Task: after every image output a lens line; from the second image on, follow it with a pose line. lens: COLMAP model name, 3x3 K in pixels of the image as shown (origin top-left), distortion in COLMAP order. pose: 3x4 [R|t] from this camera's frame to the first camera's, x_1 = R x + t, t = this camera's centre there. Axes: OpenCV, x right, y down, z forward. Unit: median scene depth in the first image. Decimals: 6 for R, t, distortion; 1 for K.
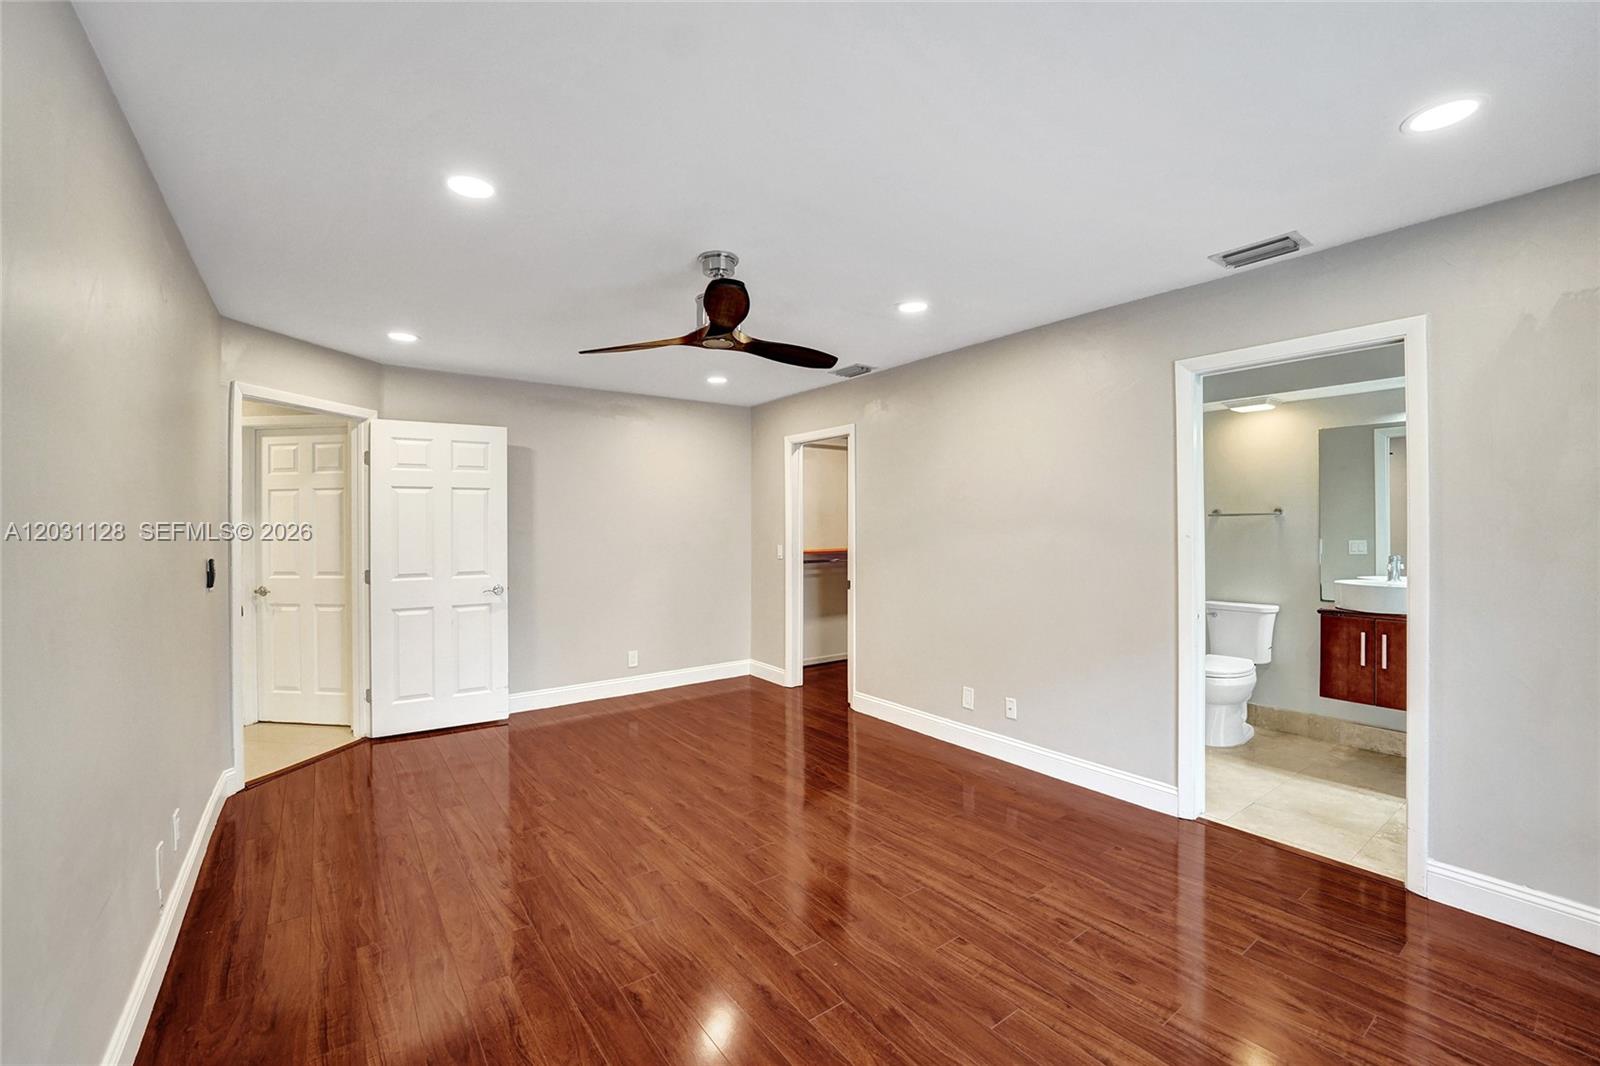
lens RADIAL K [[691.5, 0, 797.5], [0, 691.5, 533.7], [0, 0, 1]] dist [-0.009619, -0.000050]
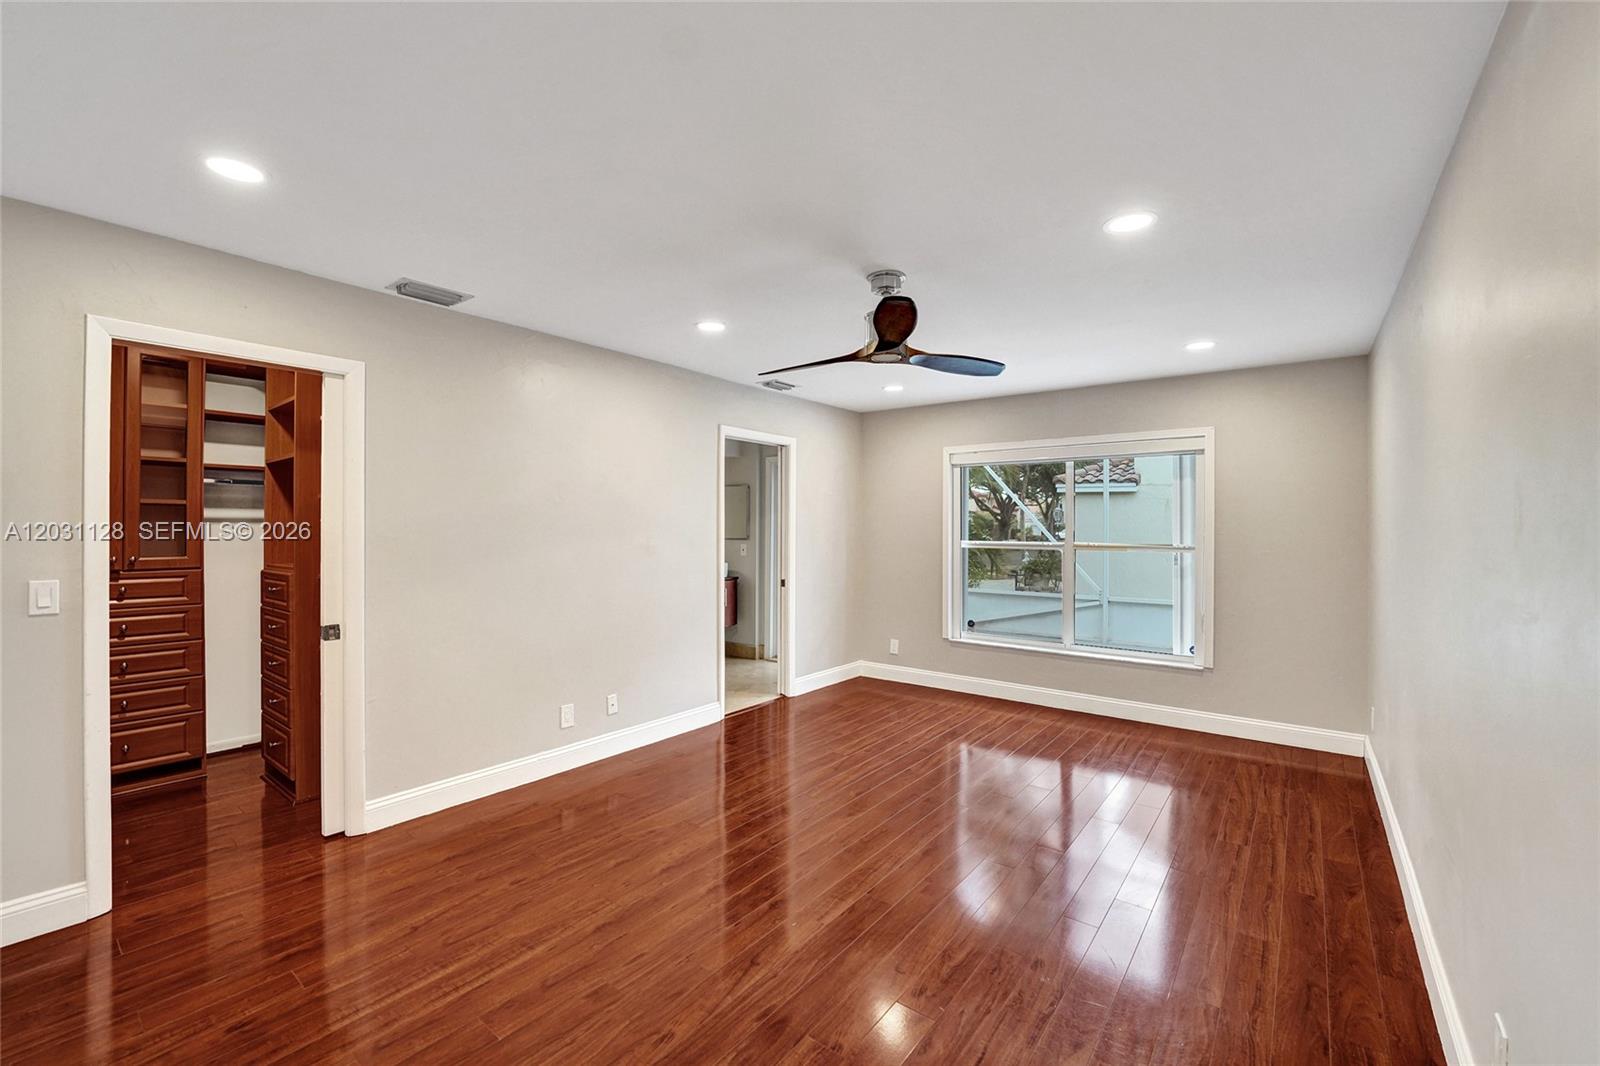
lens RADIAL K [[646.9, 0, 793.1], [0, 646.9, 531.5], [0, 0, 1]] dist [-0.015516, 0.000085]
pose [[-0.278965, 0.003884, 0.960293, -0.725334], [0.010219, 0.999947, -0.001076, -0.010193], [-0.960247, 0.009513, -0.278990, 1.004709]]
